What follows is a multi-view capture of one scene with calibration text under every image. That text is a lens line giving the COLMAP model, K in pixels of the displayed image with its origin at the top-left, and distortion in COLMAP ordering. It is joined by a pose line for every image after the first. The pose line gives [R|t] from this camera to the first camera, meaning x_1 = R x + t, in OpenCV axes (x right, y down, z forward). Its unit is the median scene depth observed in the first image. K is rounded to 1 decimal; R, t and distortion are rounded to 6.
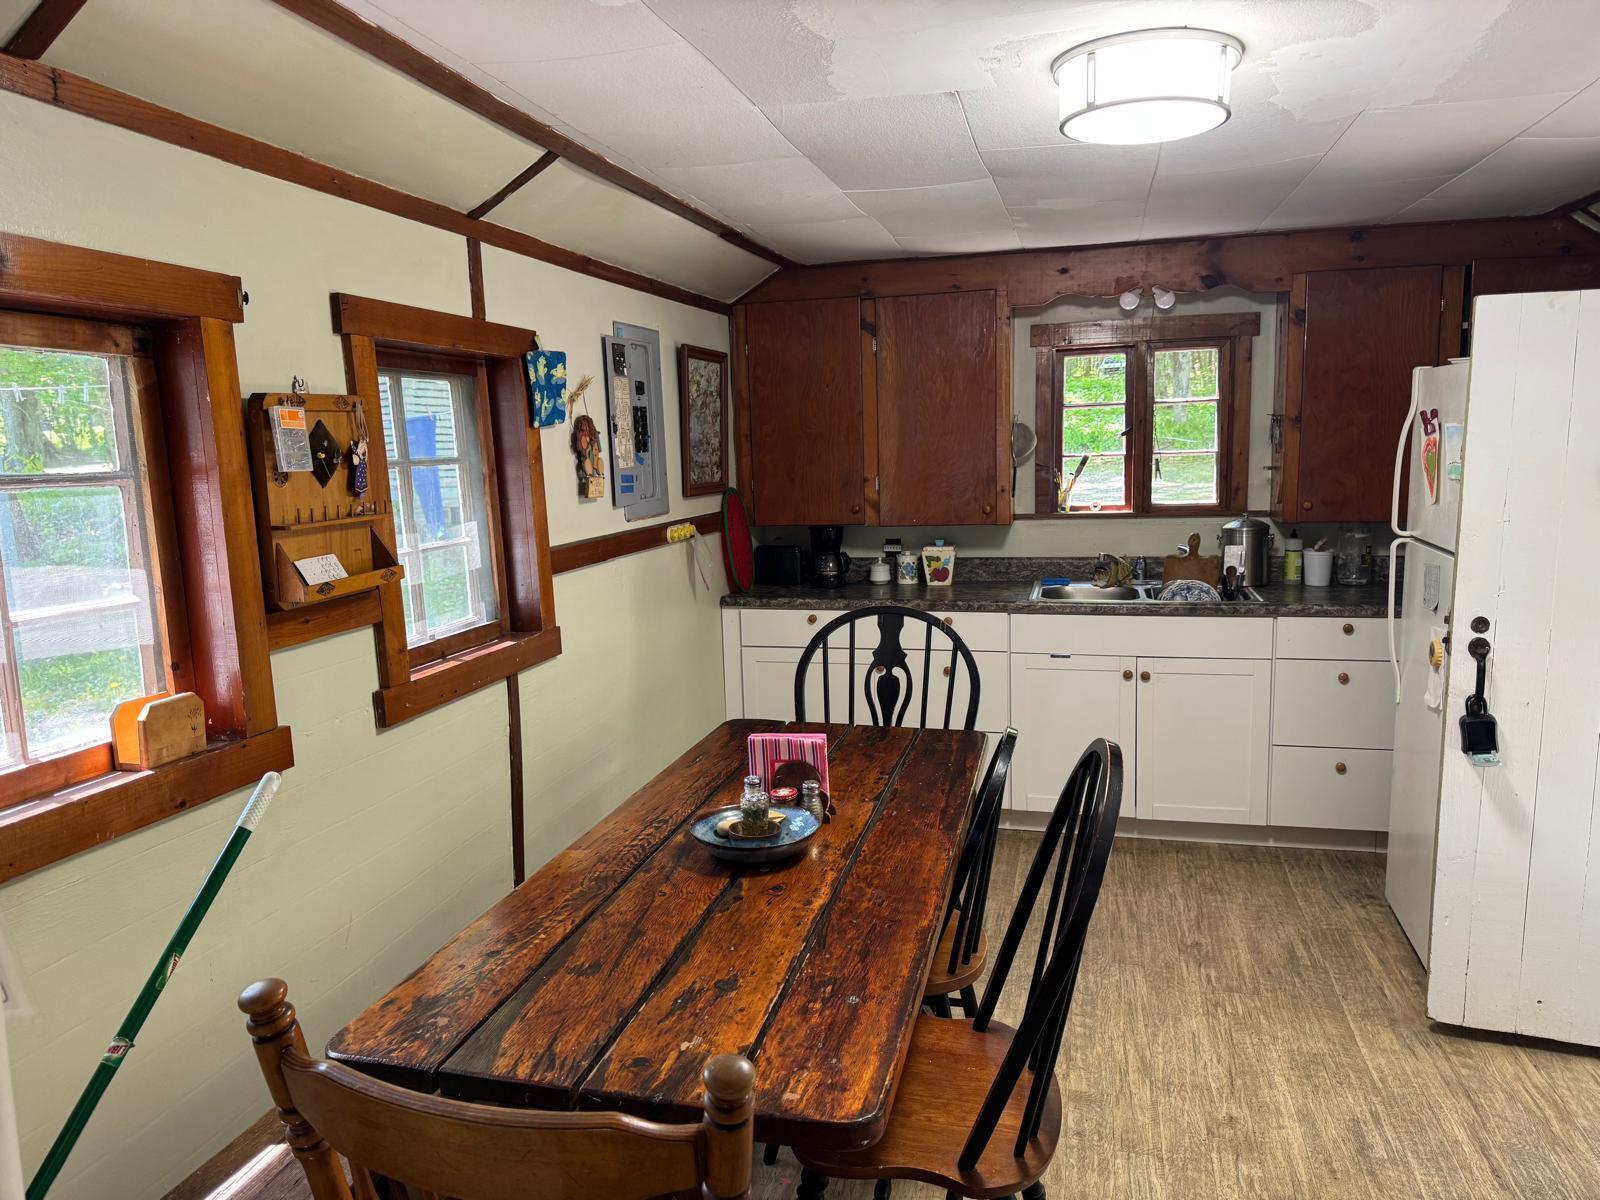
lens RADIAL K [[1134.3, 0, 789.7], [0, 1134.3, 622.8], [0, 0, 1]] dist [0.028634, -0.034305]
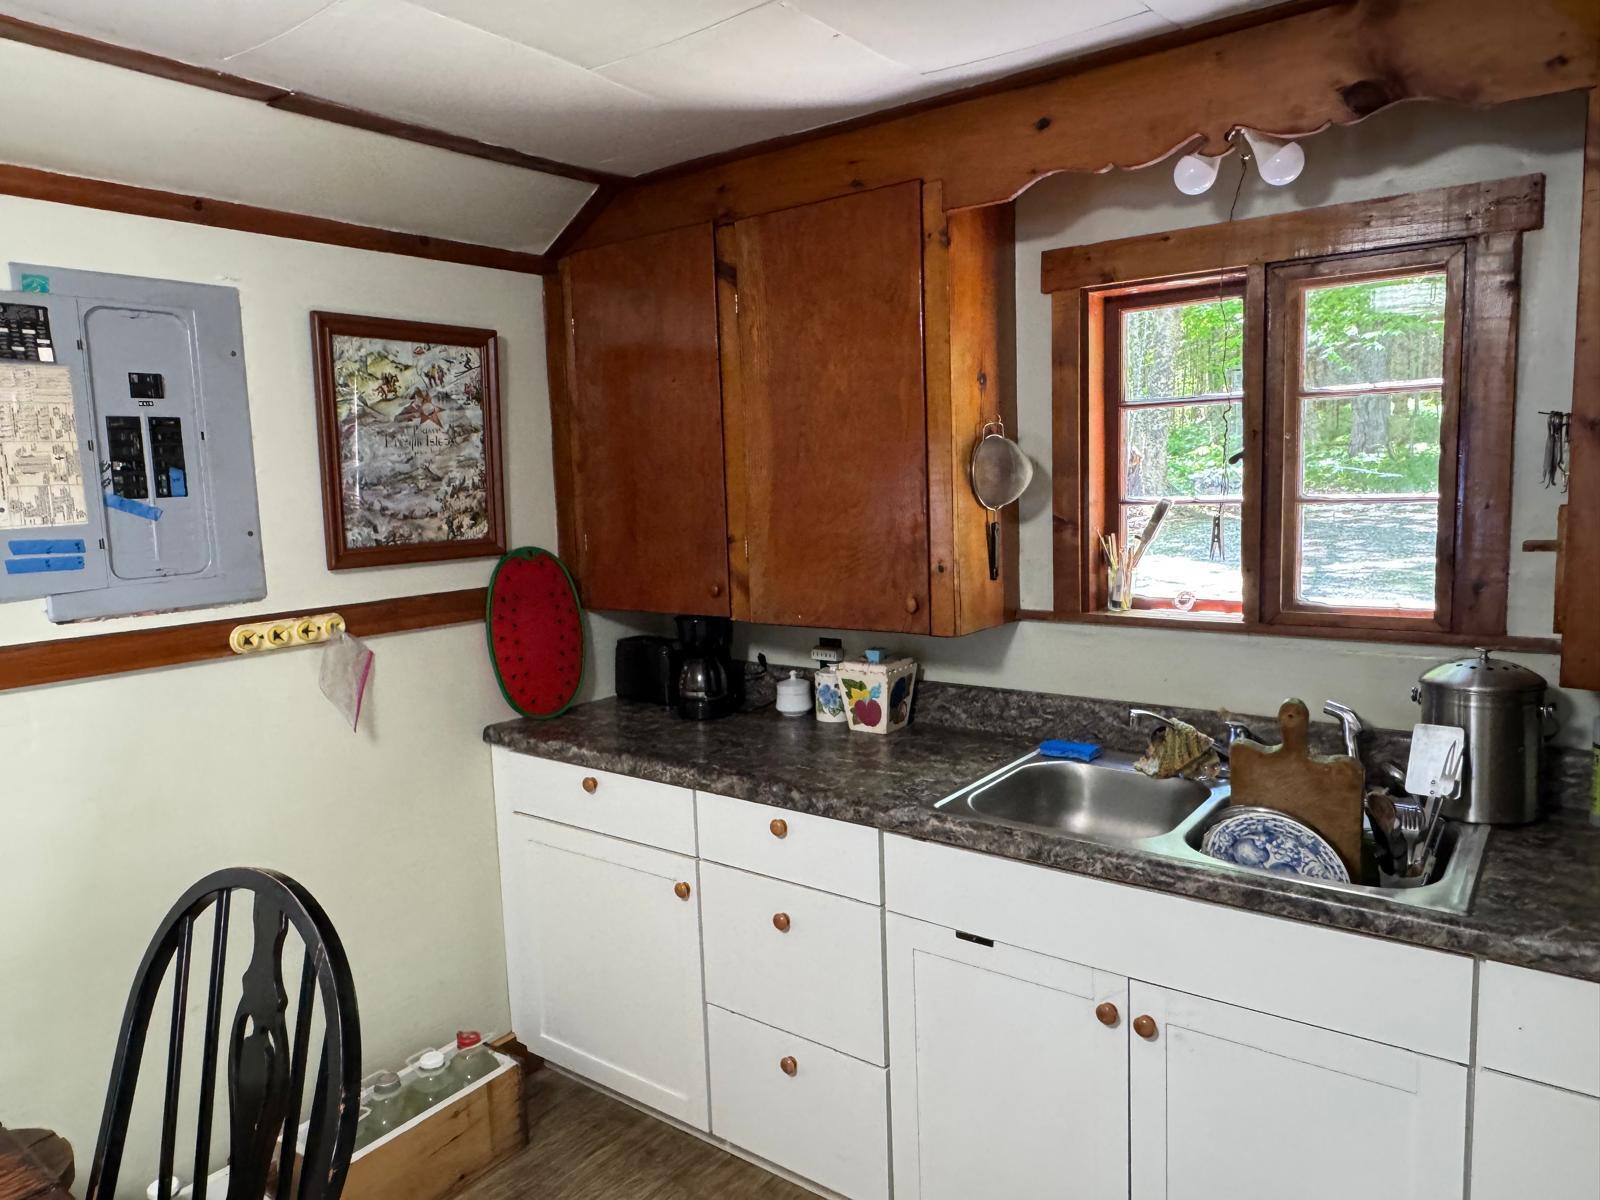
lens RADIAL K [[1061.6, 0, 796.1], [0, 1061.6, 597.3], [0, 0, 1]] dist [-0.006178, 0.002812]
pose [[0.921134, 0.045827, -0.386539, 0.313457], [-0.058143, 0.998103, -0.020225, -0.090923], [0.384879, 0.041104, 0.922051, 0.534360]]
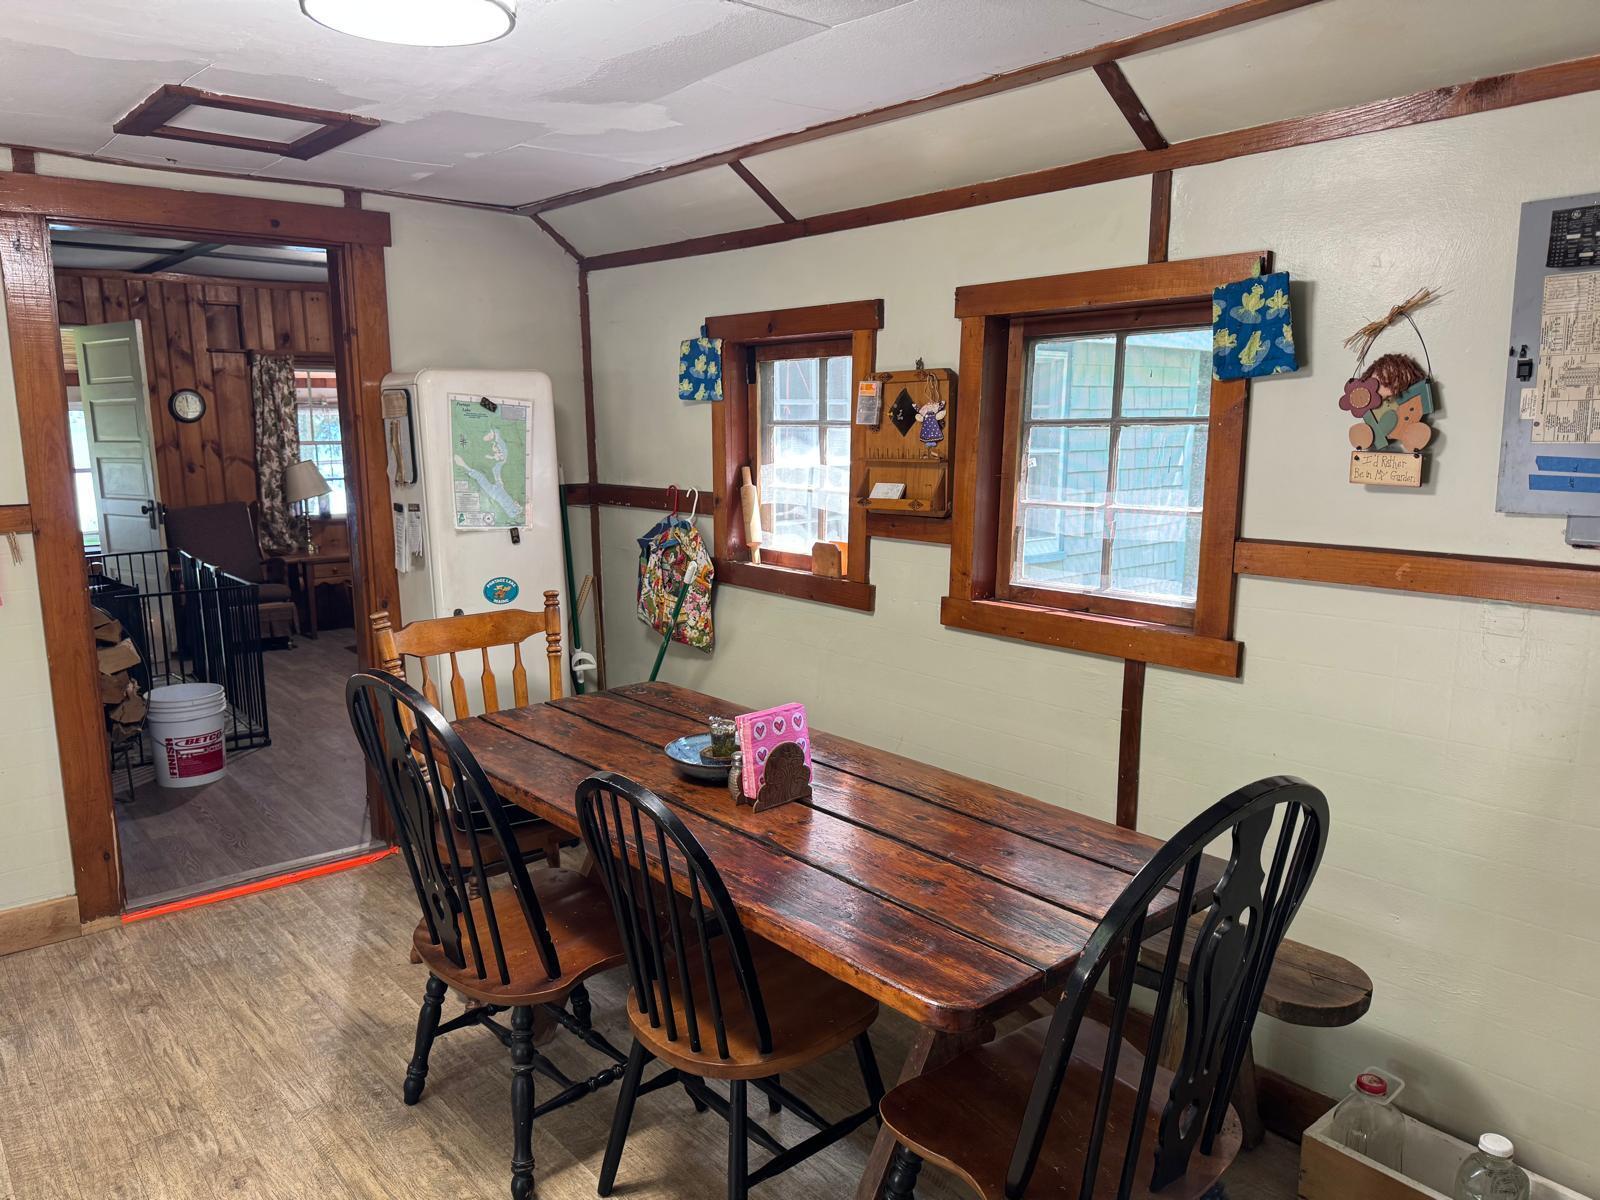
lens RADIAL K [[1134.3, 0, 783.4], [0, 1134.3, 606.5], [0, 0, 1]] dist [0.028634, -0.034305]
pose [[-0.583168, 0.158473, -0.796744, 0.390006], [-0.112354, 0.955627, 0.272311, -0.129655], [0.804544, 0.248320, -0.539486, 0.780182]]
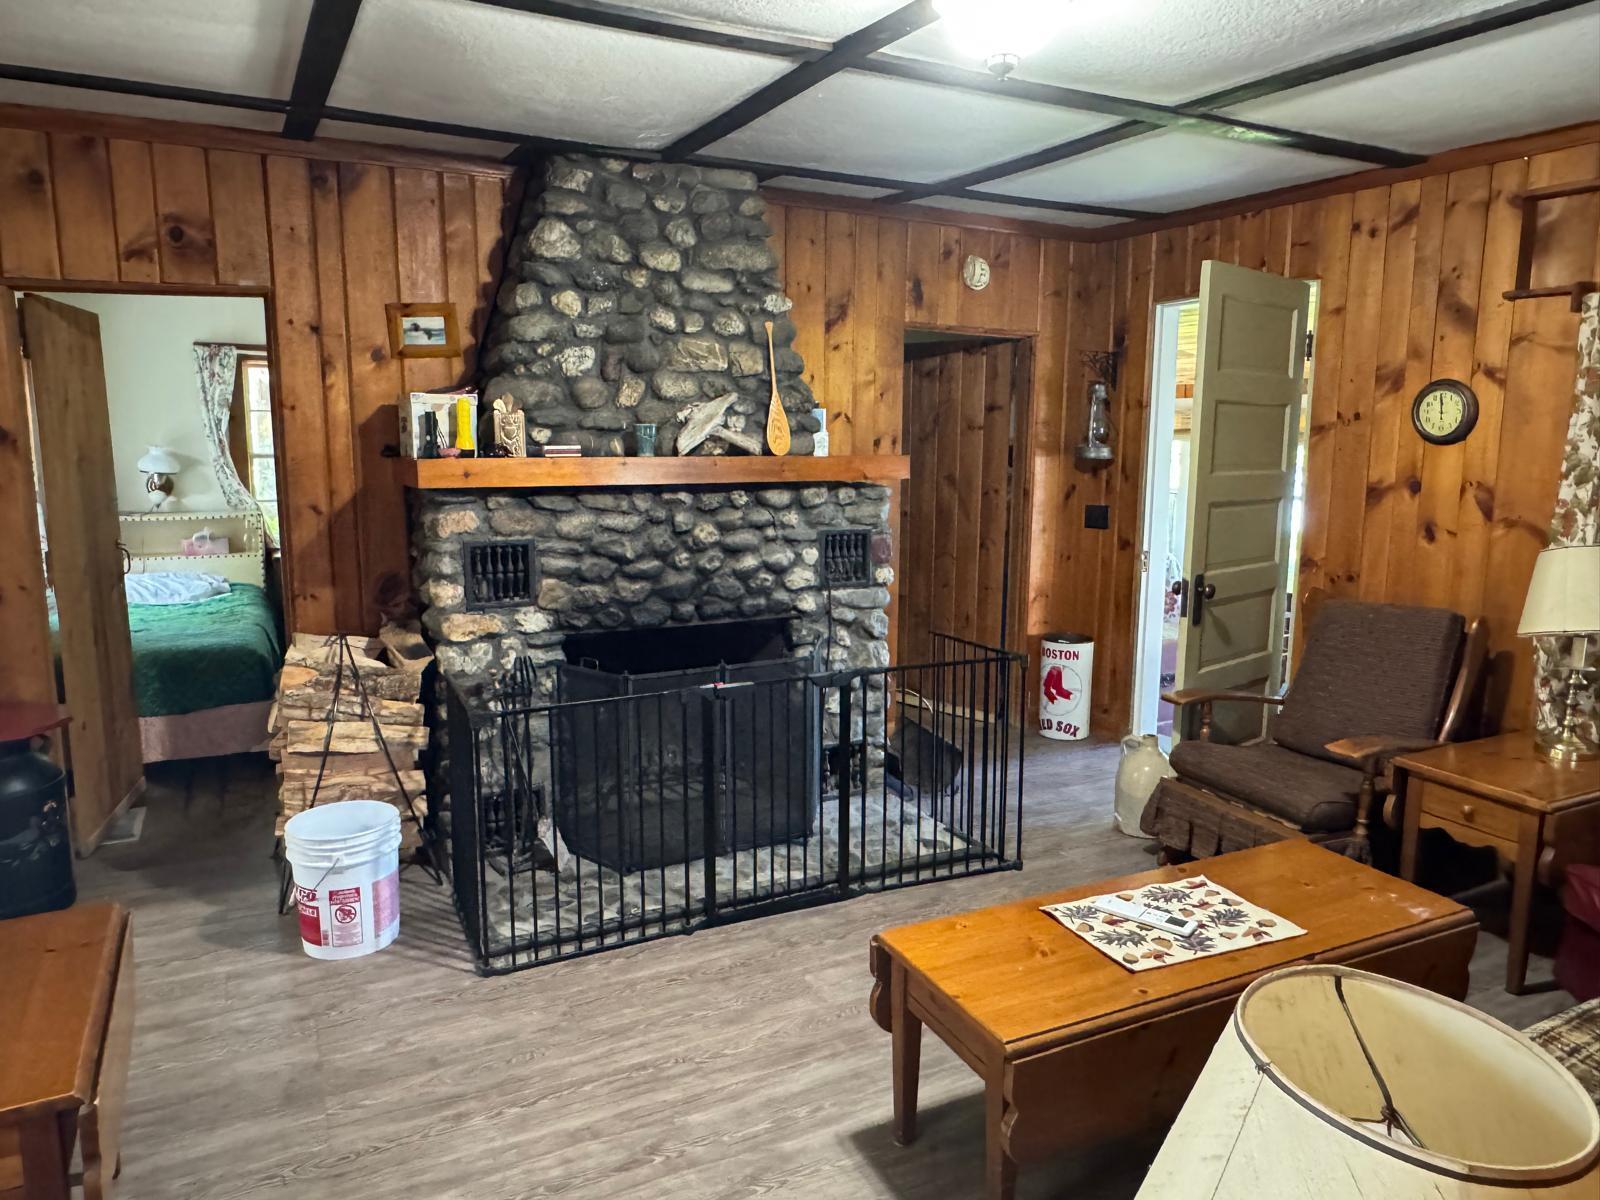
lens RADIAL K [[1061.6, 0, 801.5], [0, 1061.6, 605.0], [0, 0, 1]] dist [-0.006178, 0.002812]
pose [[-0.669765, -0.112452, 0.734009, -0.775812], [0.124507, 0.957468, 0.260295, 0.016414], [-0.732061, 0.265726, -0.627277, -0.020494]]
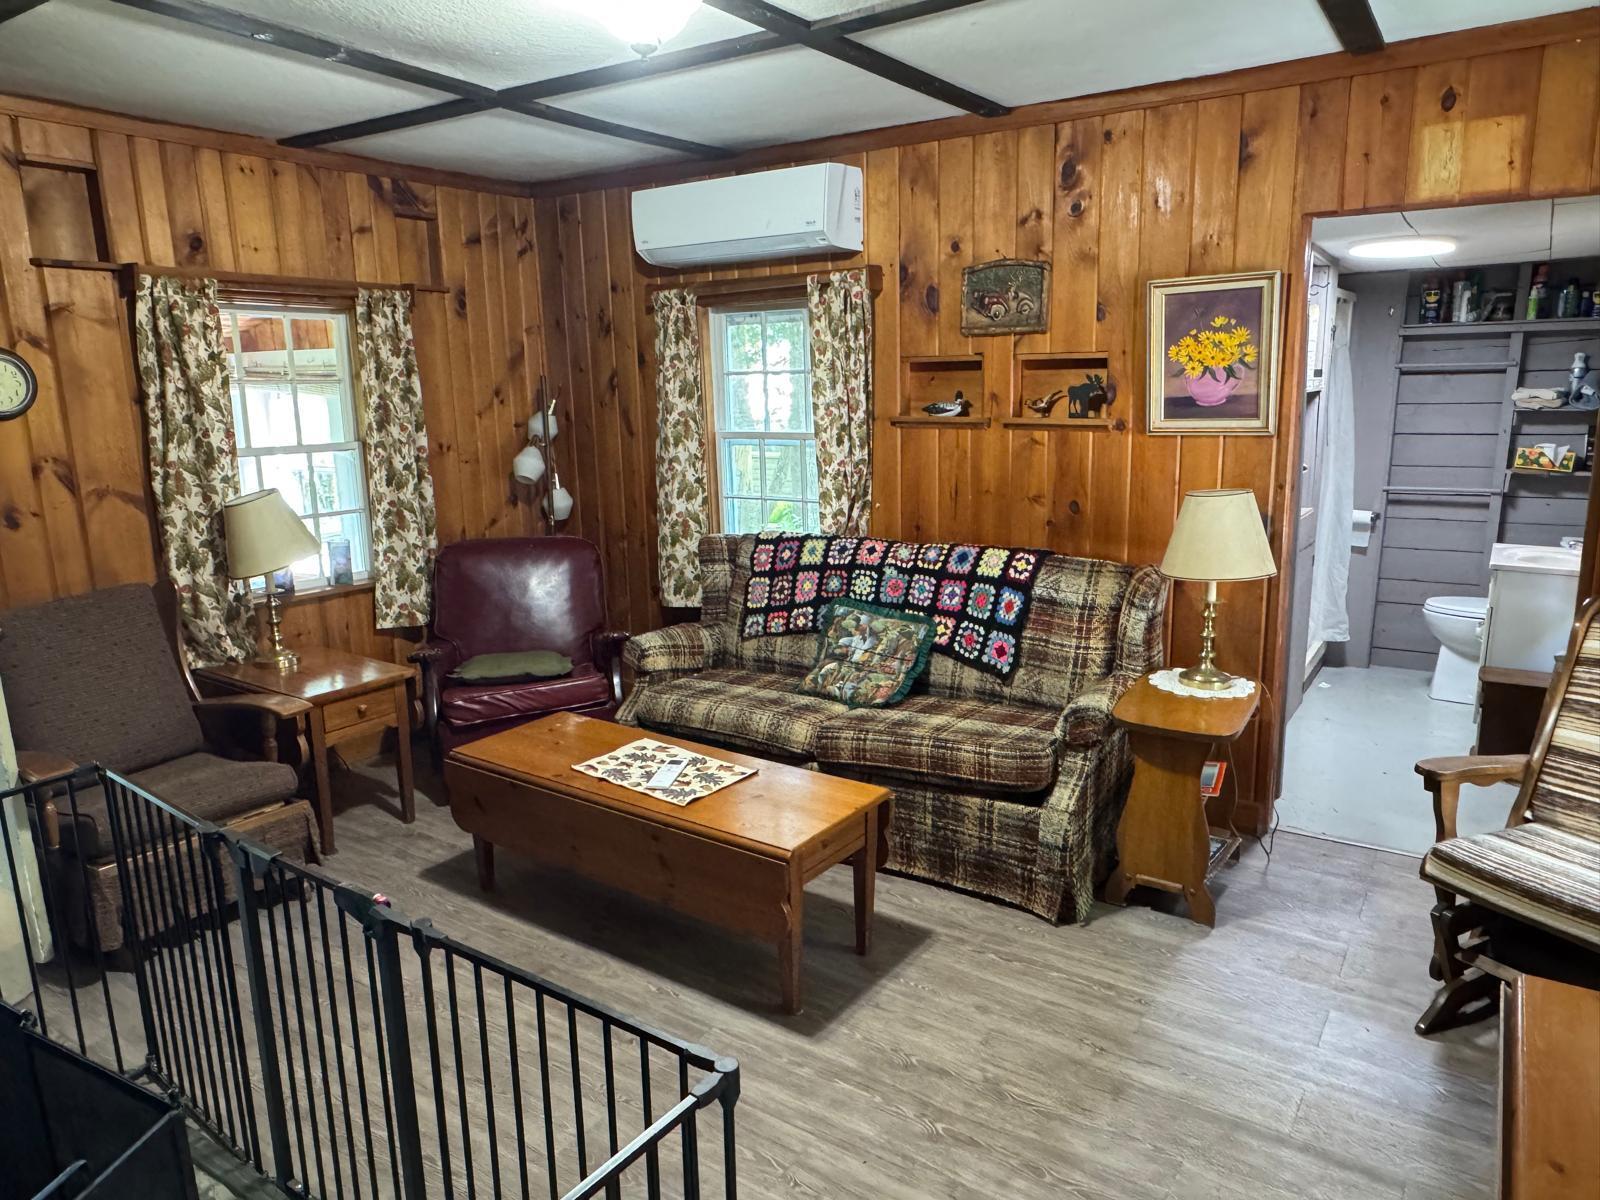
lens RADIAL K [[1061.6, 0, 785.1], [0, 1061.6, 593.3], [0, 0, 1]] dist [-0.006178, 0.002812]
pose [[-0.340172, 0.213237, -0.915867, 0.013059], [-0.123973, 0.955280, 0.268460, 0.023128], [0.932155, 0.204866, -0.298524, -0.181447]]
